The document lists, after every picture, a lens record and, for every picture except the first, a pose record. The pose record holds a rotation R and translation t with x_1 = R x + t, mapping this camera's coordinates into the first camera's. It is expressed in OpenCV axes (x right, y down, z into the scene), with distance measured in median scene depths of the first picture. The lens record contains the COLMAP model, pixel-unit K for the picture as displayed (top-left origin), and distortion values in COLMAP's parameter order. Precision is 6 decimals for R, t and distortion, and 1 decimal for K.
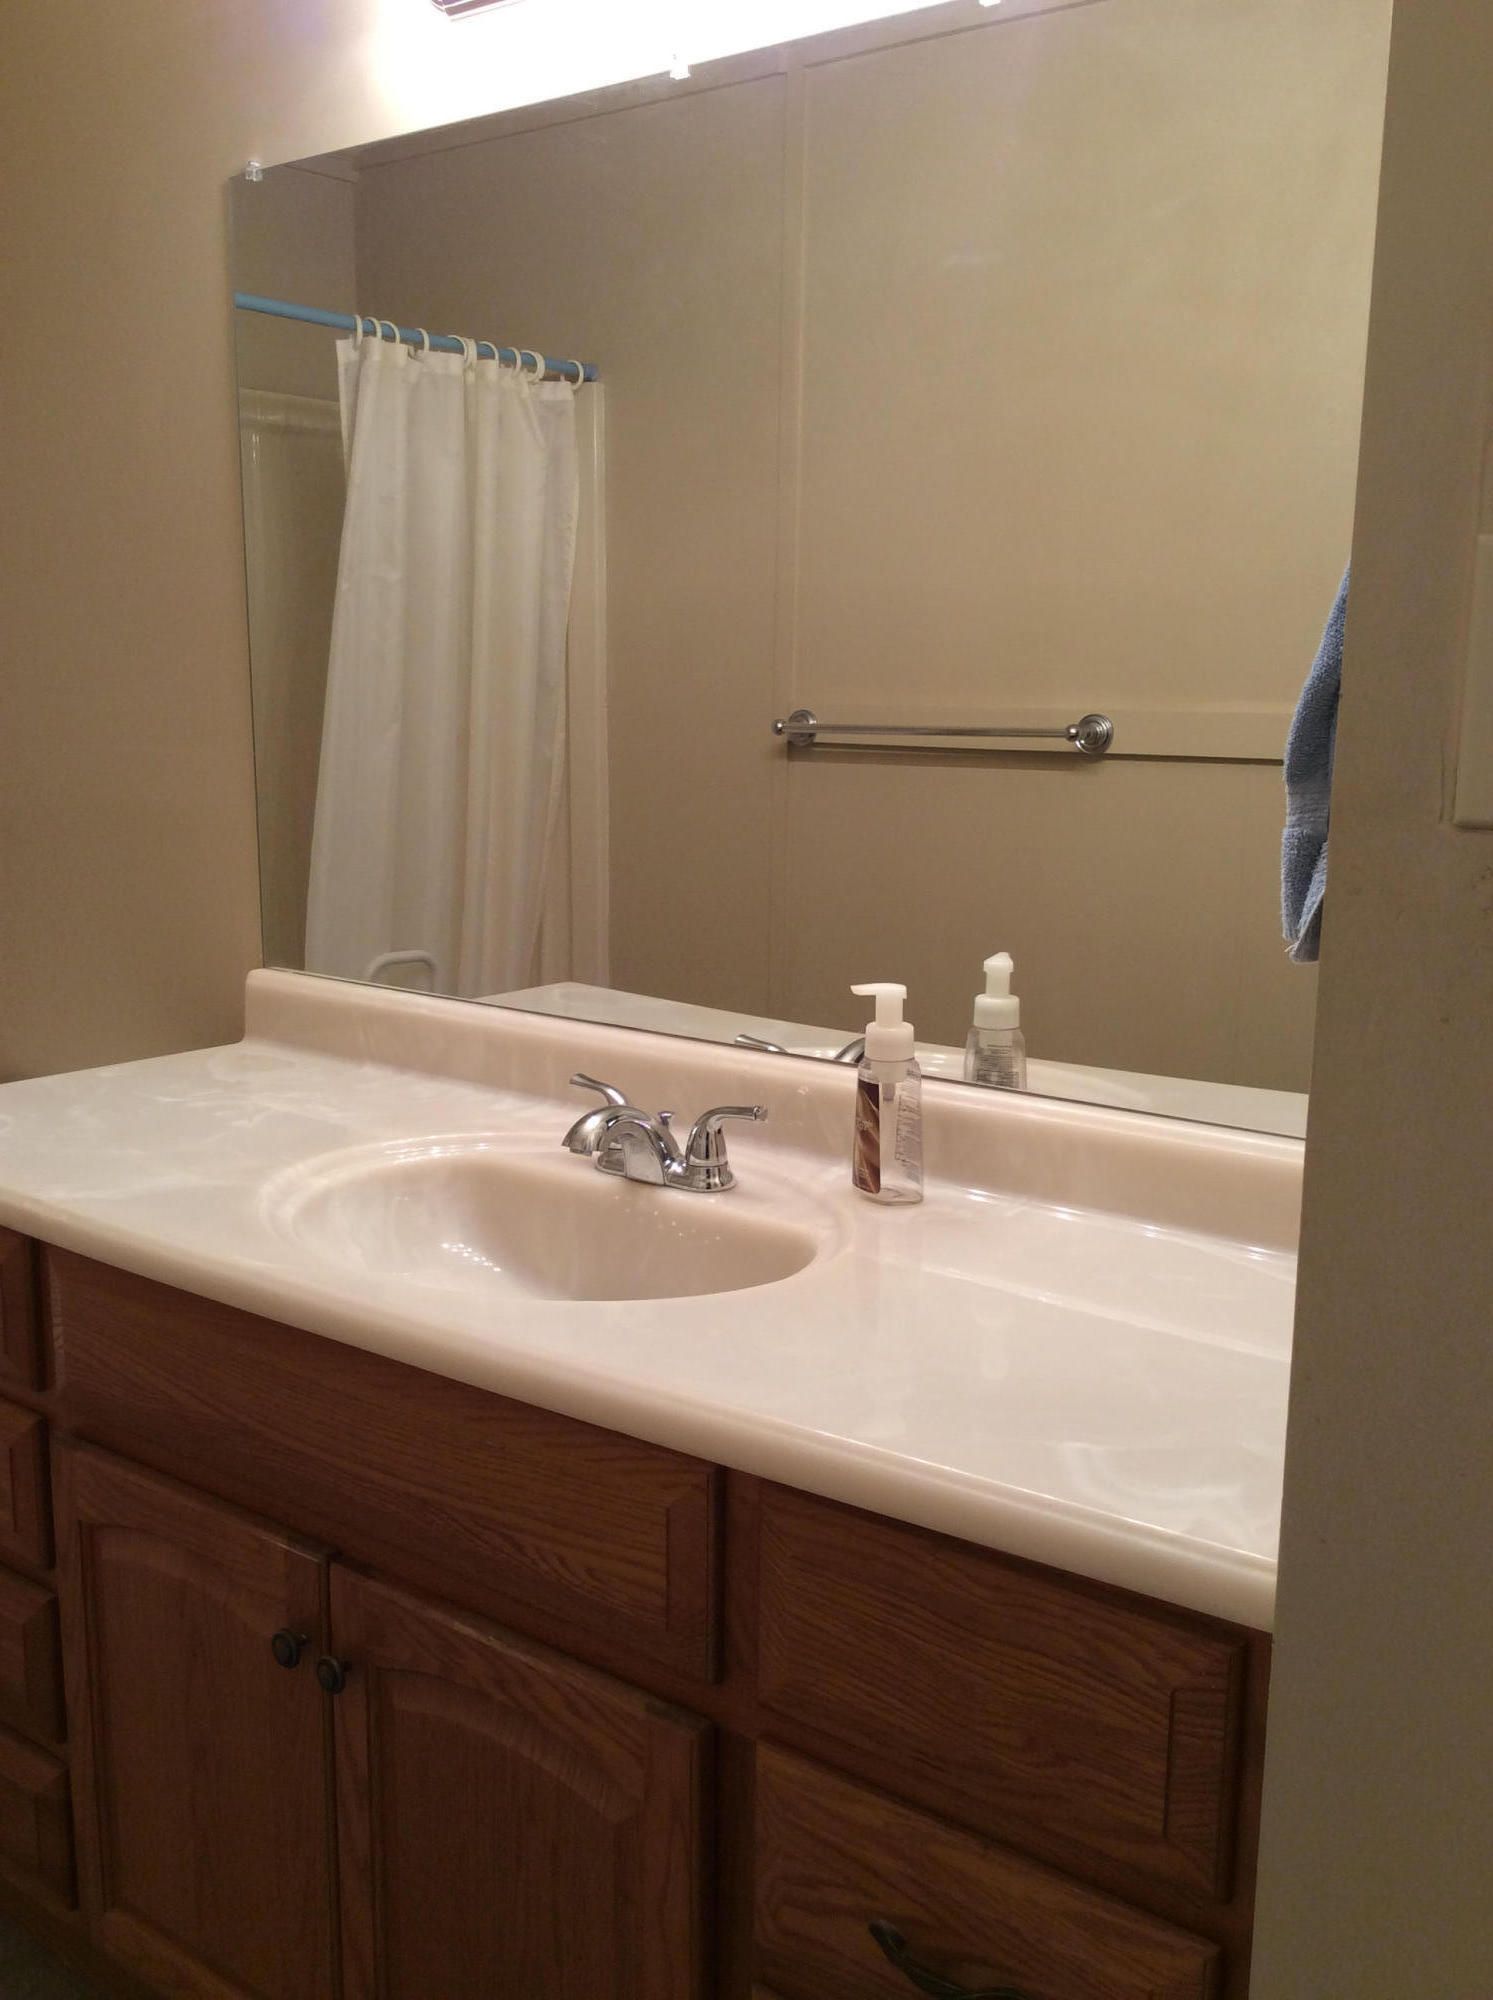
lens RADIAL K [[1860.0, 0, 748.6], [0, 1860.0, 1007.8], [0, 0, 1]] dist [0.046976, 0.000000]
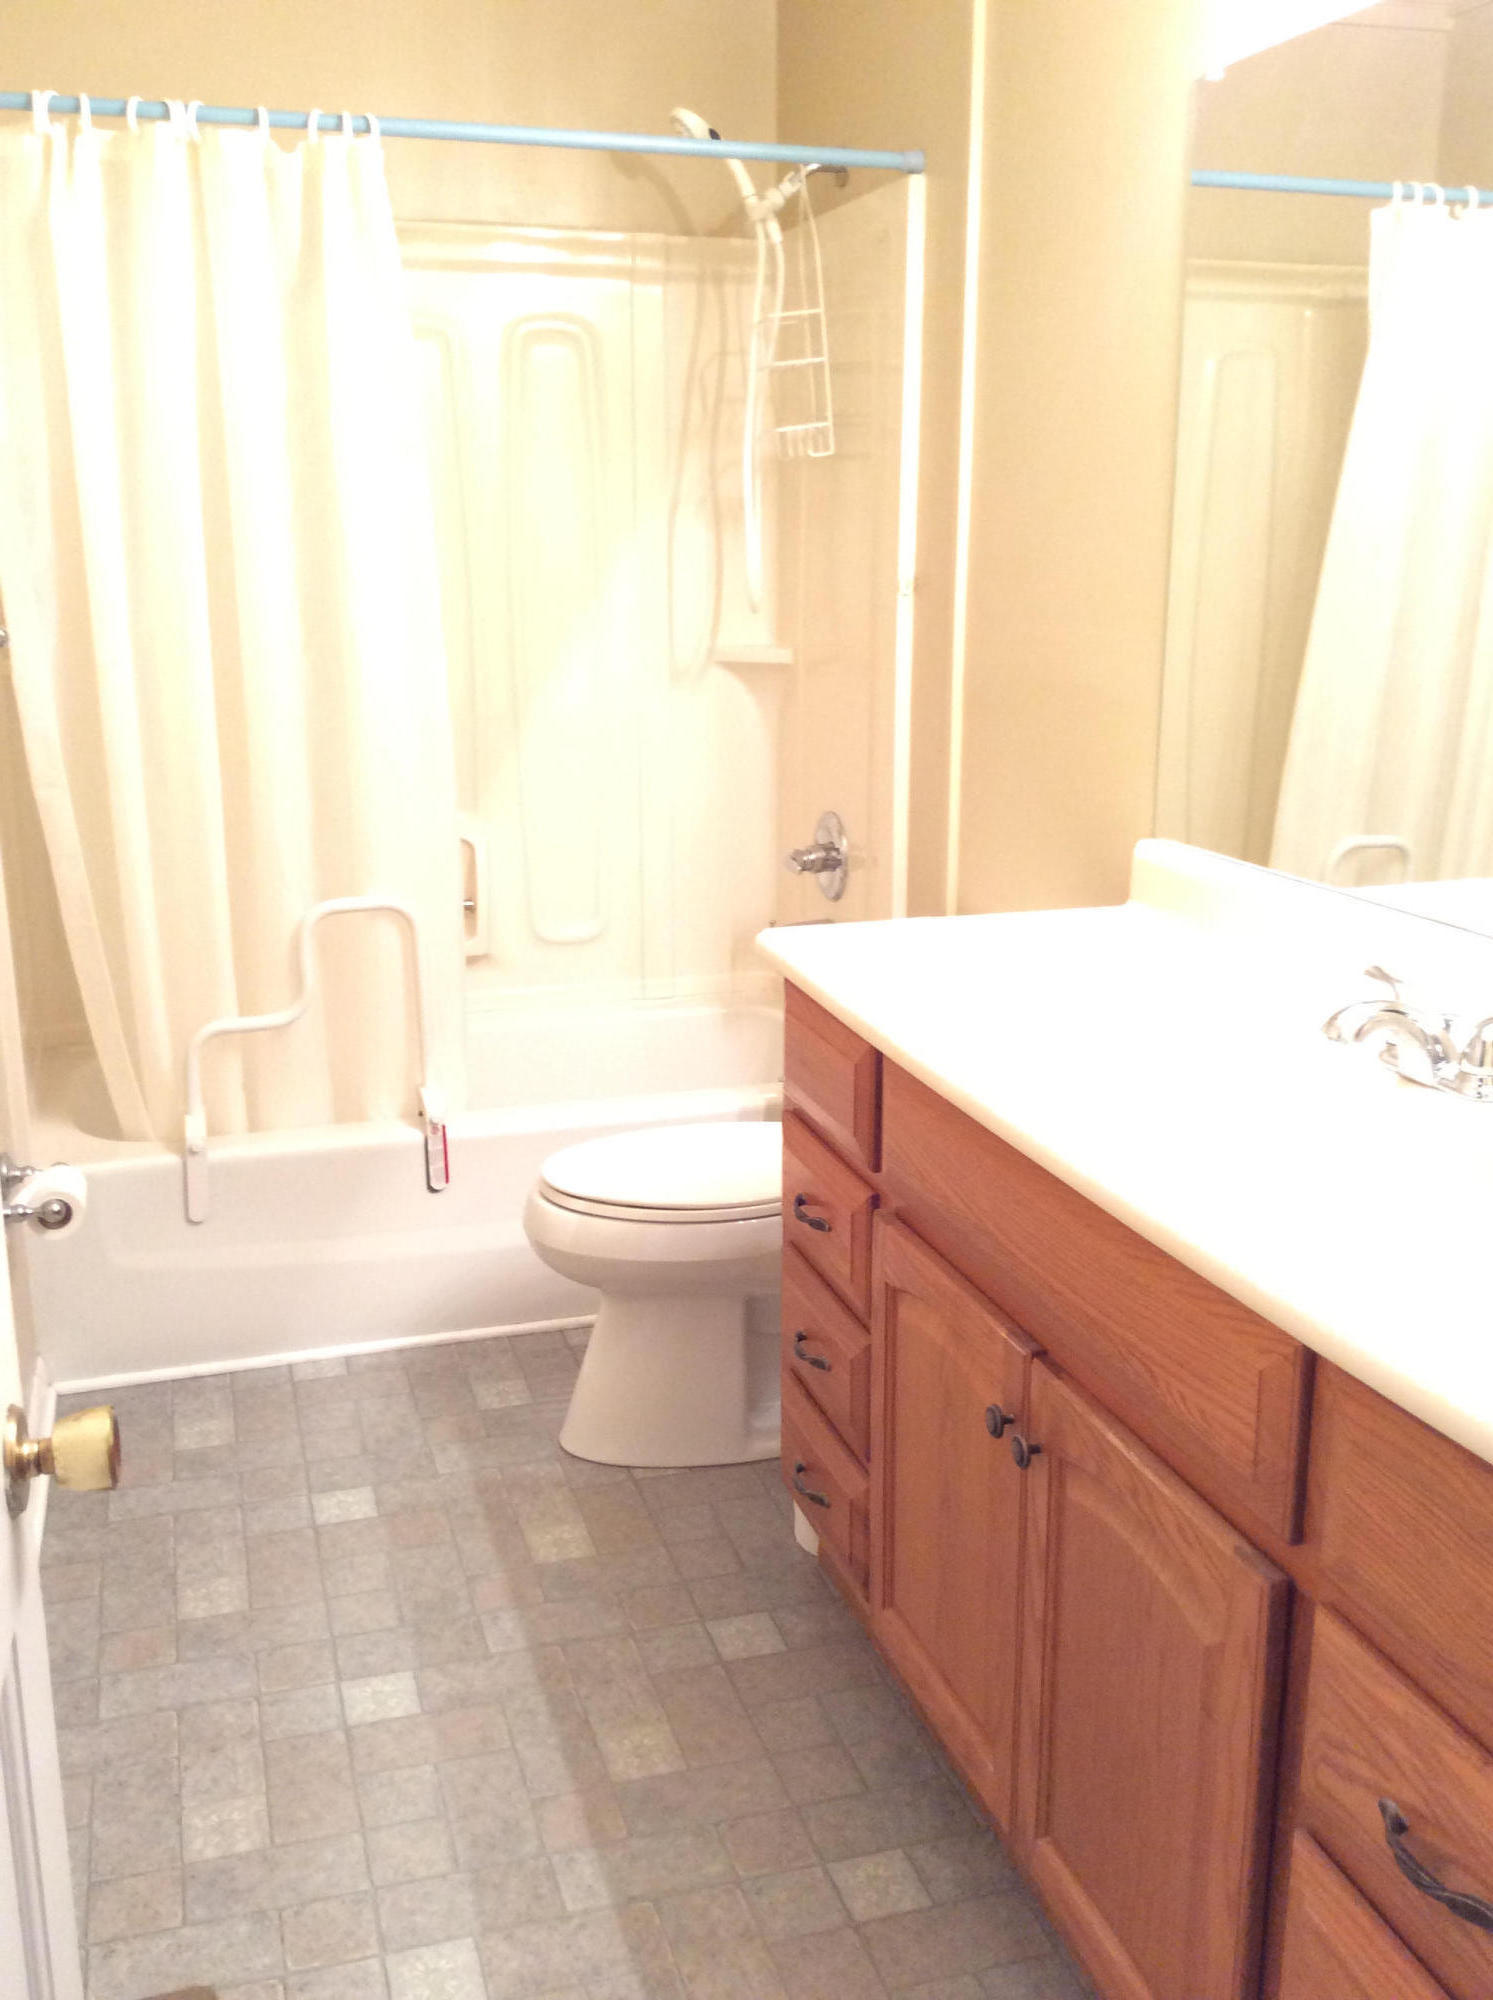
lens RADIAL K [[1860.0, 0, 740.7], [0, 1860.0, 998.0], [0, 0, 1]] dist [0.046976, 0.000000]
pose [[0.817945, 0.131606, -0.560041, 0.251778], [-0.094558, 0.990998, 0.094775, -0.014269], [0.567472, -0.024564, 0.823026, -0.037969]]
